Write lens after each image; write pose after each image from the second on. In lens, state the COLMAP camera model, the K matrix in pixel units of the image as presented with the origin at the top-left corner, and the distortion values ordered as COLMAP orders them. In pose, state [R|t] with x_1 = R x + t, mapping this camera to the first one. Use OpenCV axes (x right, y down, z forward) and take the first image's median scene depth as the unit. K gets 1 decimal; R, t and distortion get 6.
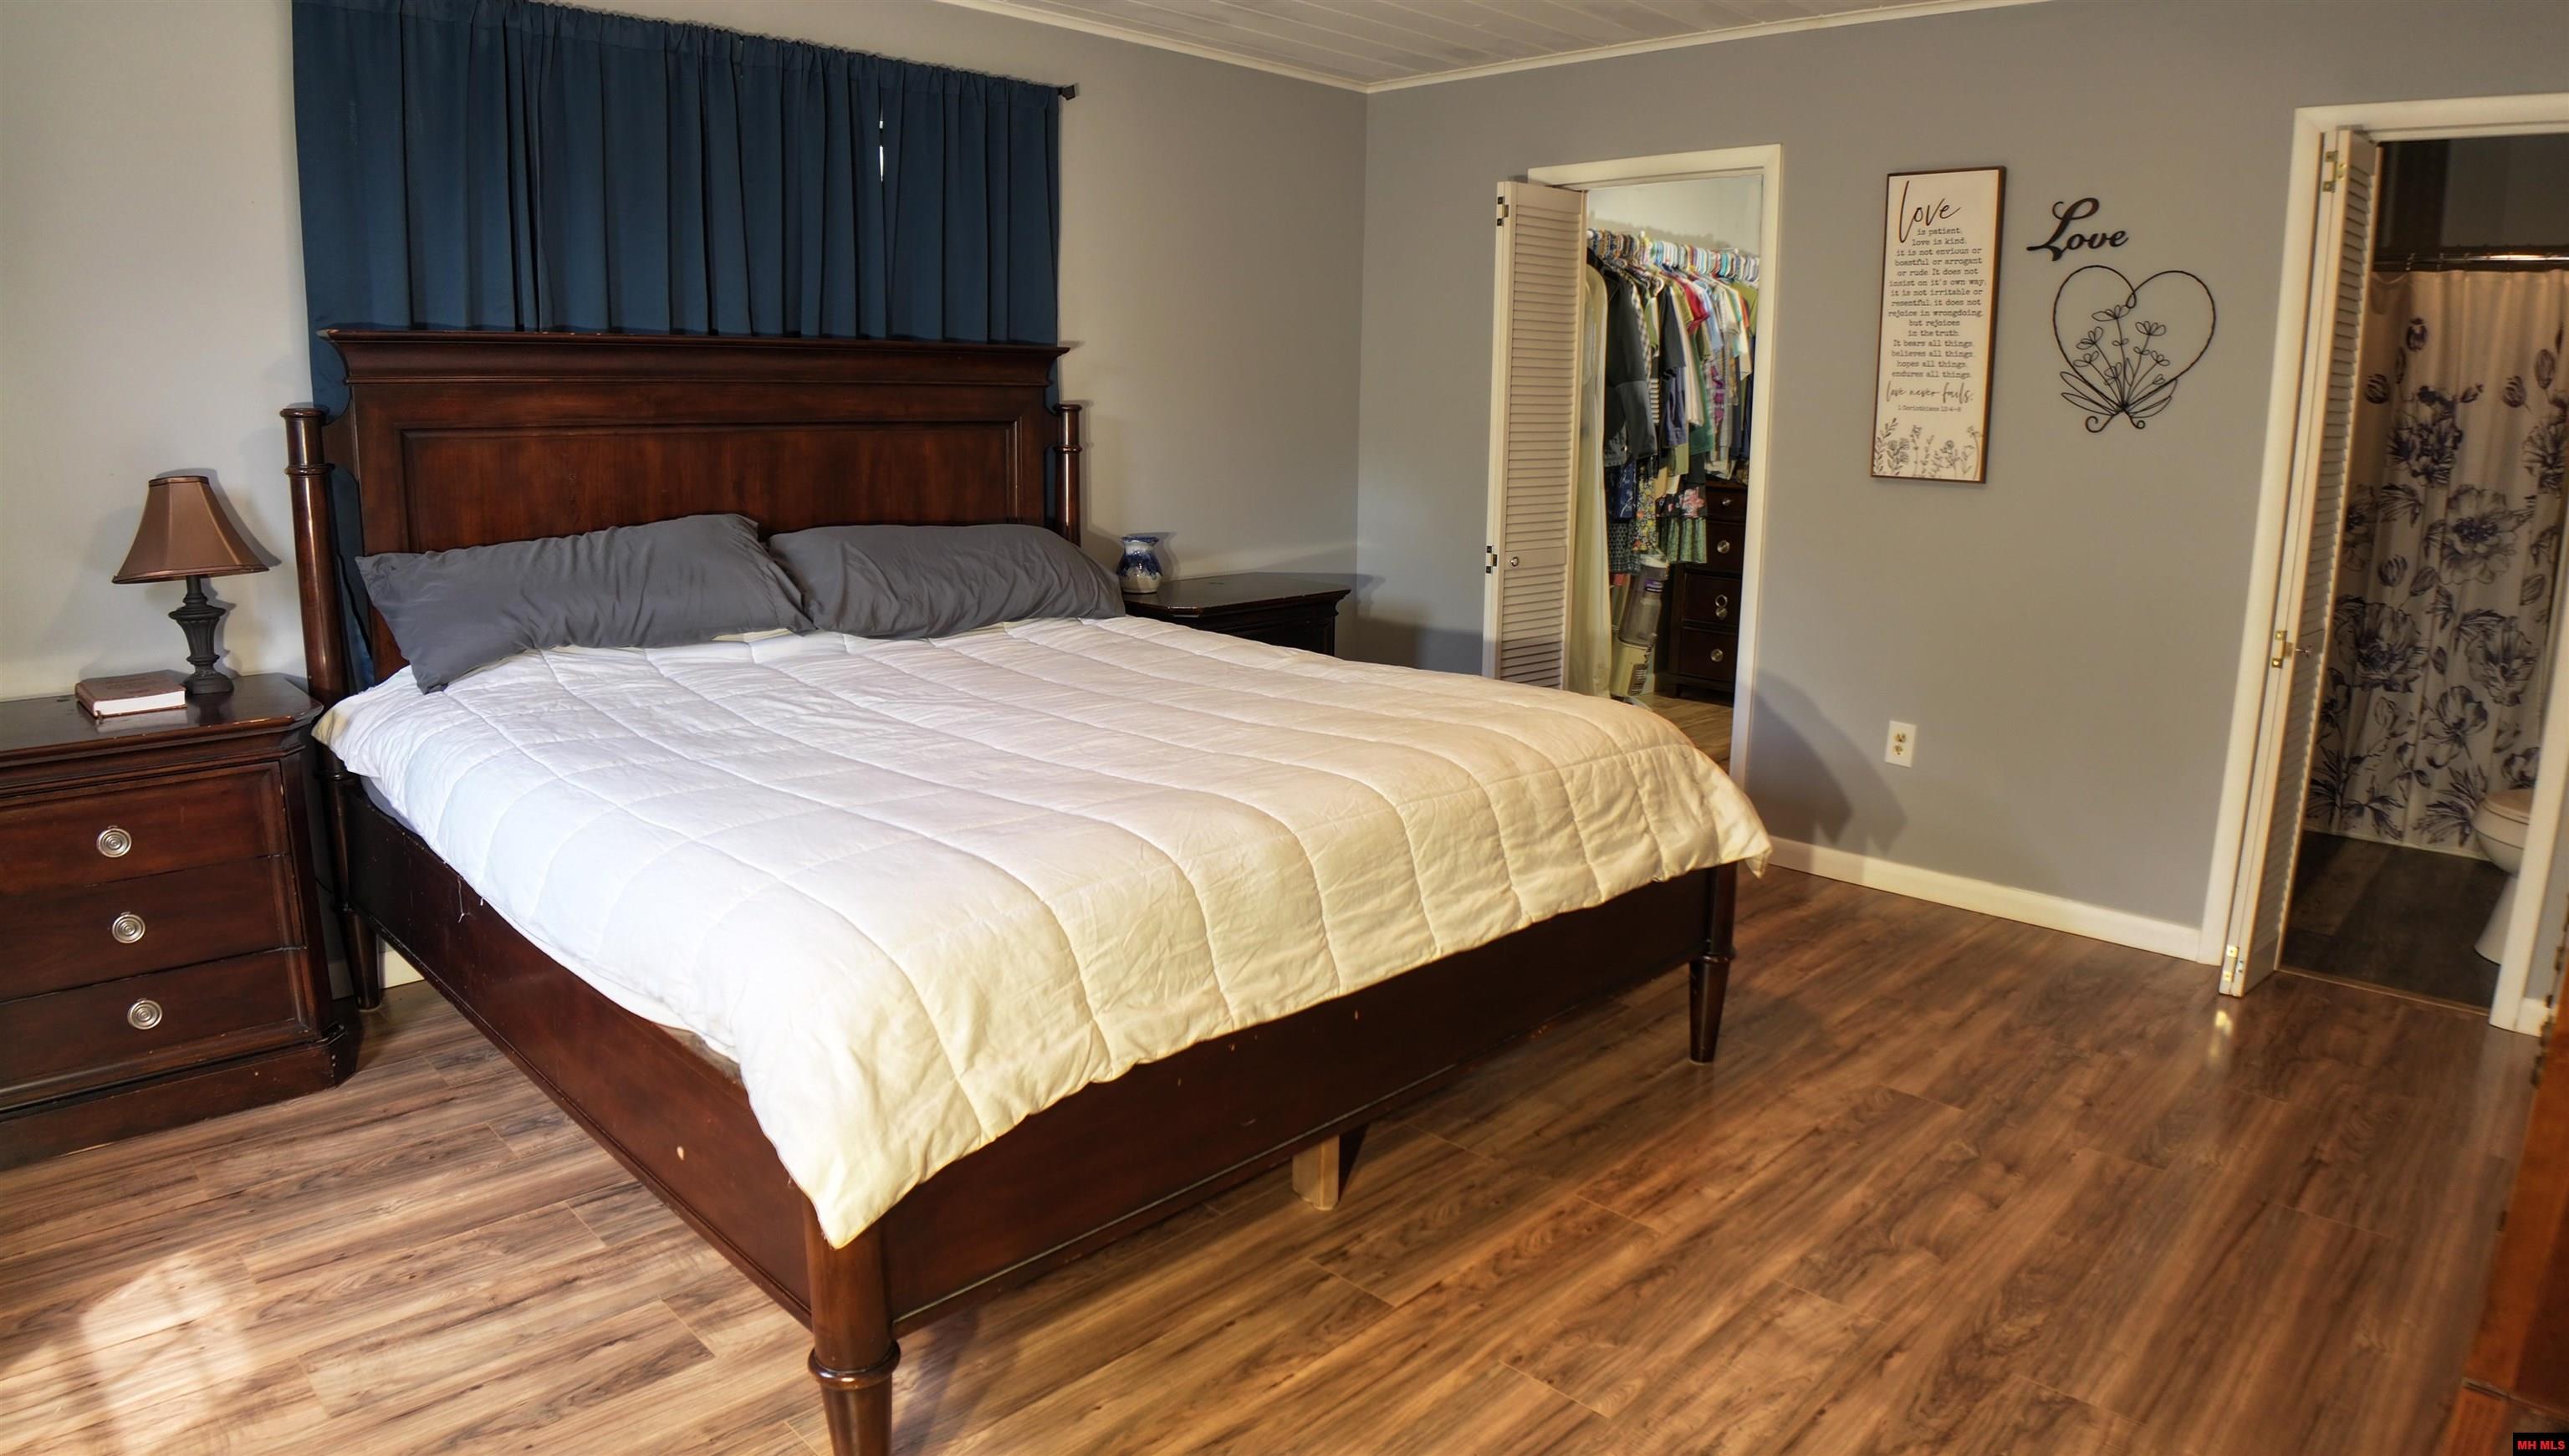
lens RADIAL K [[1564.7, 0, 1284.5], [0, 1564.7, 728.0], [0, 0, 1]] dist [-0.139687, 0.032520]
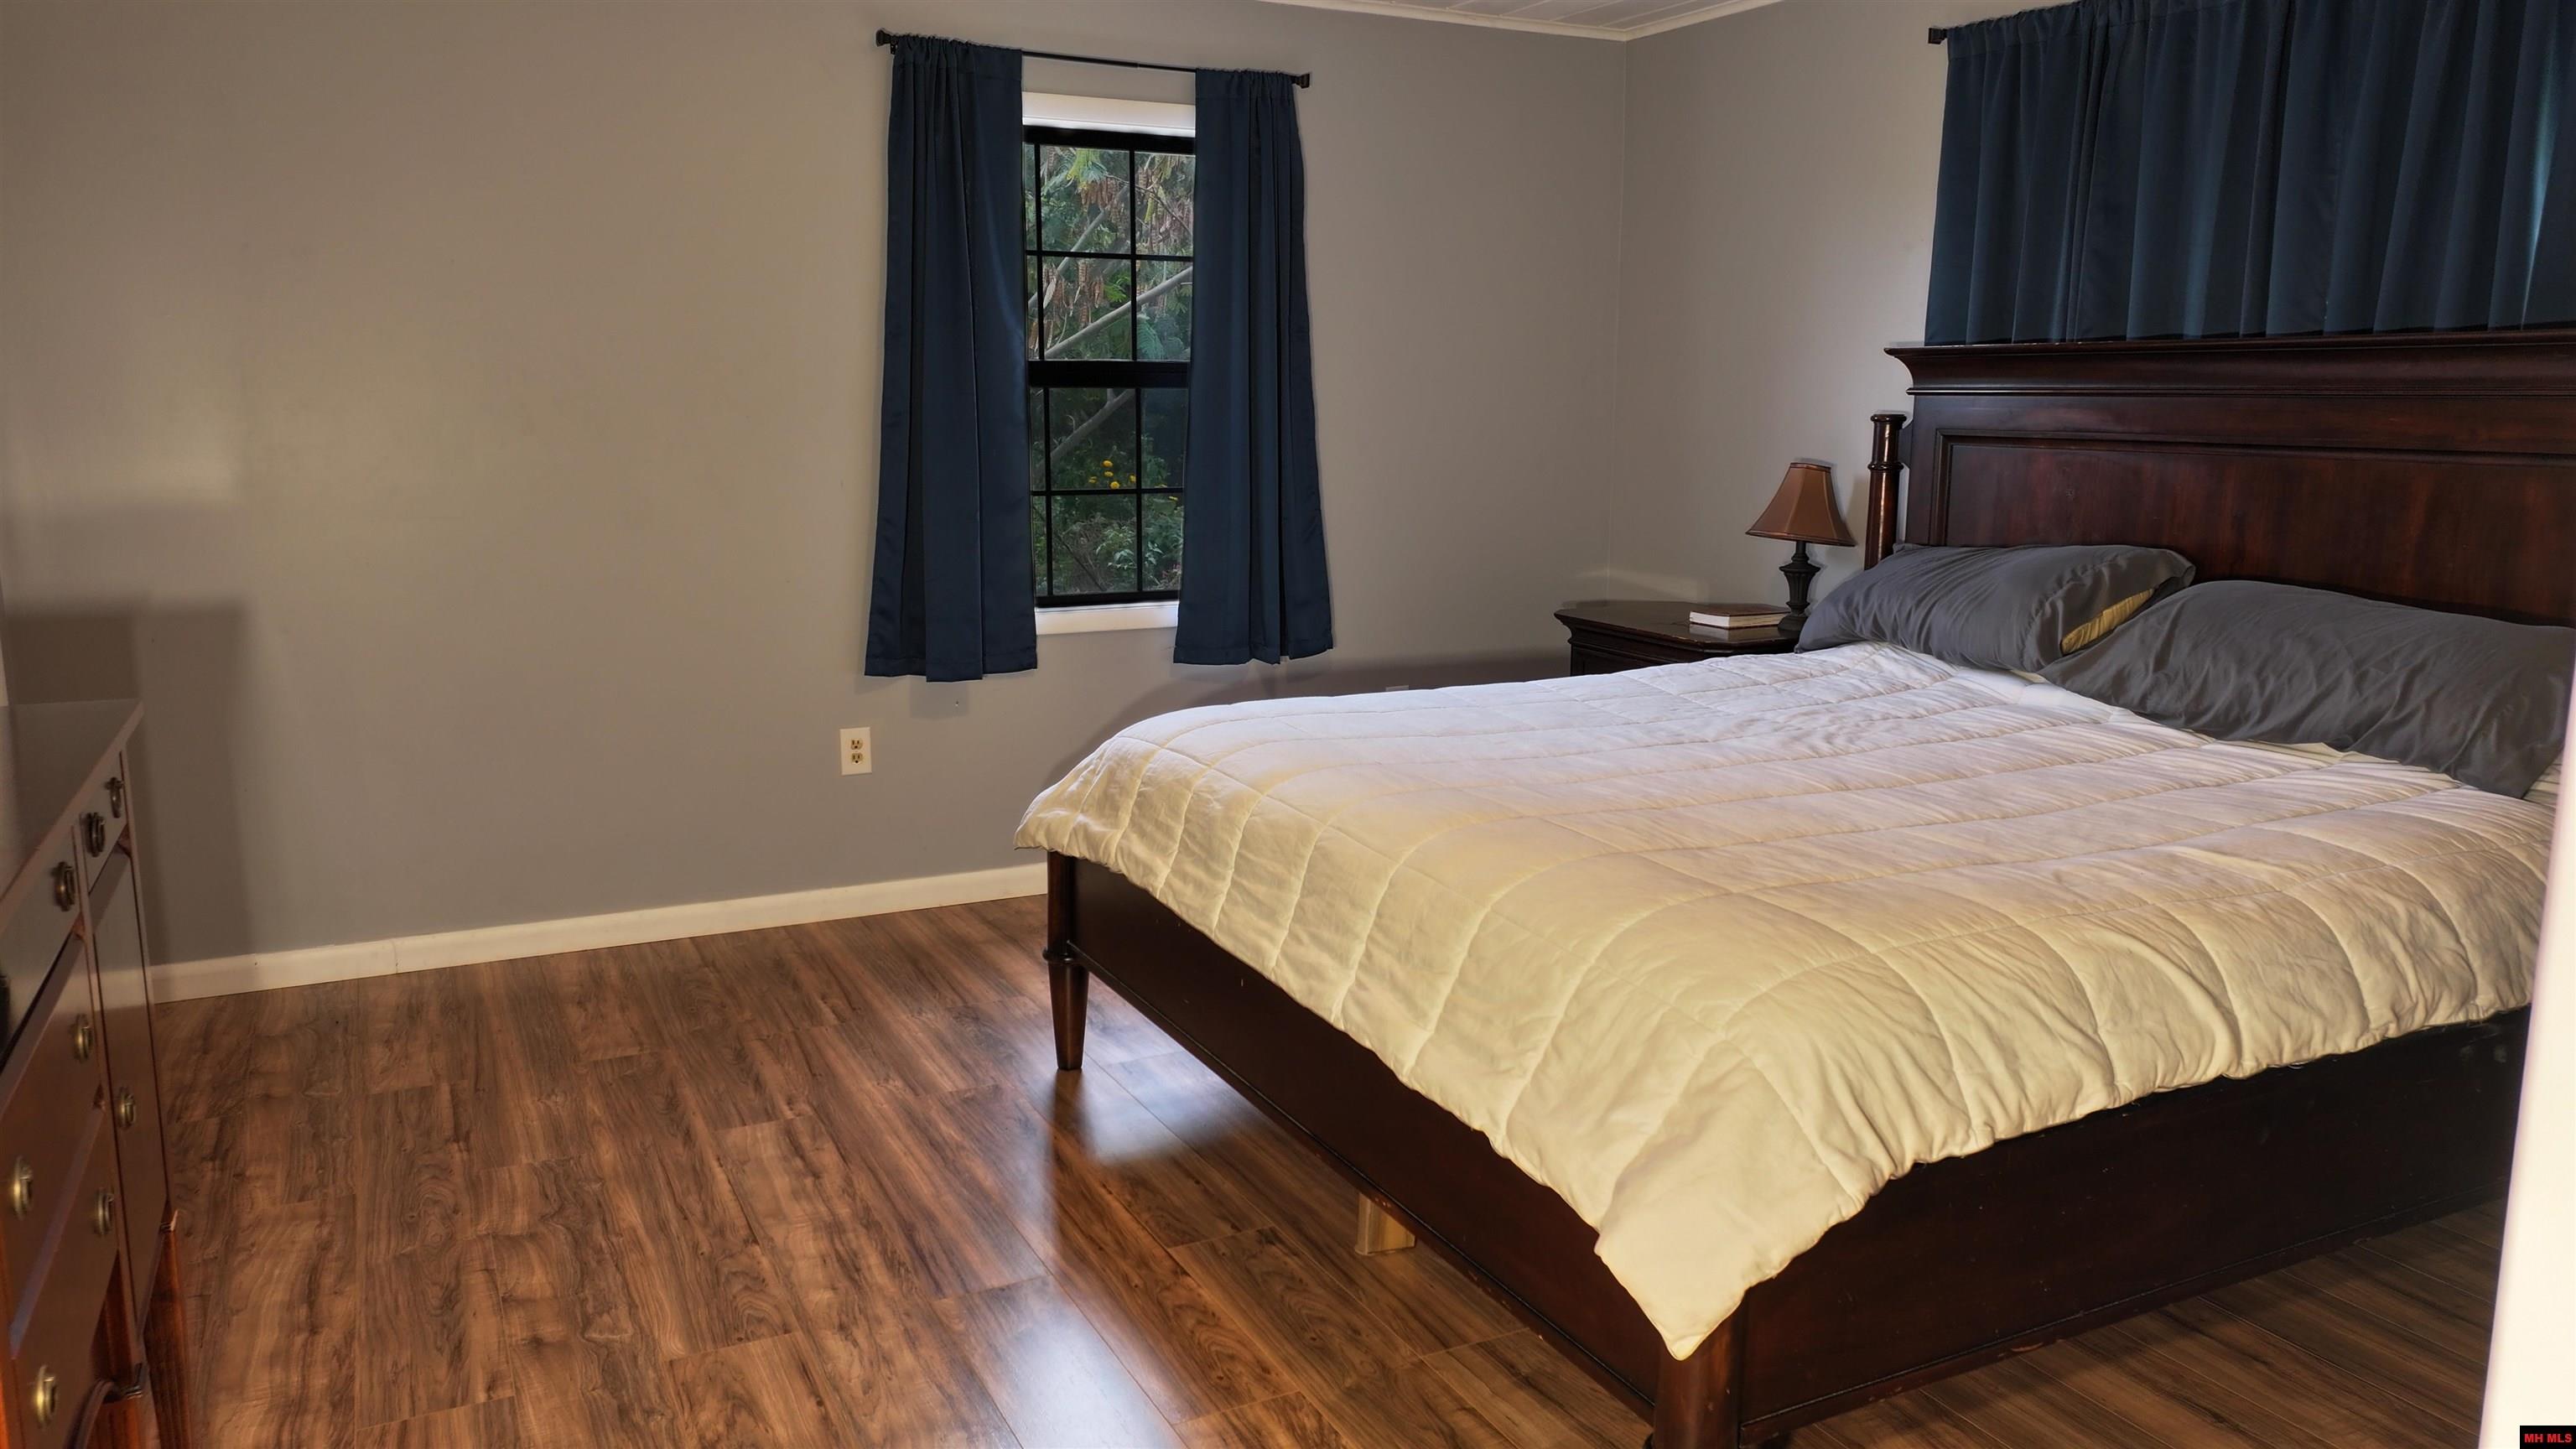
lens RADIAL K [[1821.1, 0, 1288.0], [0, 1821.1, 724.5], [0, 0, 1]] dist [0.000927, -0.000215]
pose [[-0.338001, 0.143299, -0.930173, 0.683910], [-0.211222, 0.951578, 0.223349, -0.154955], [0.917137, 0.271965, -0.291366, 0.793901]]
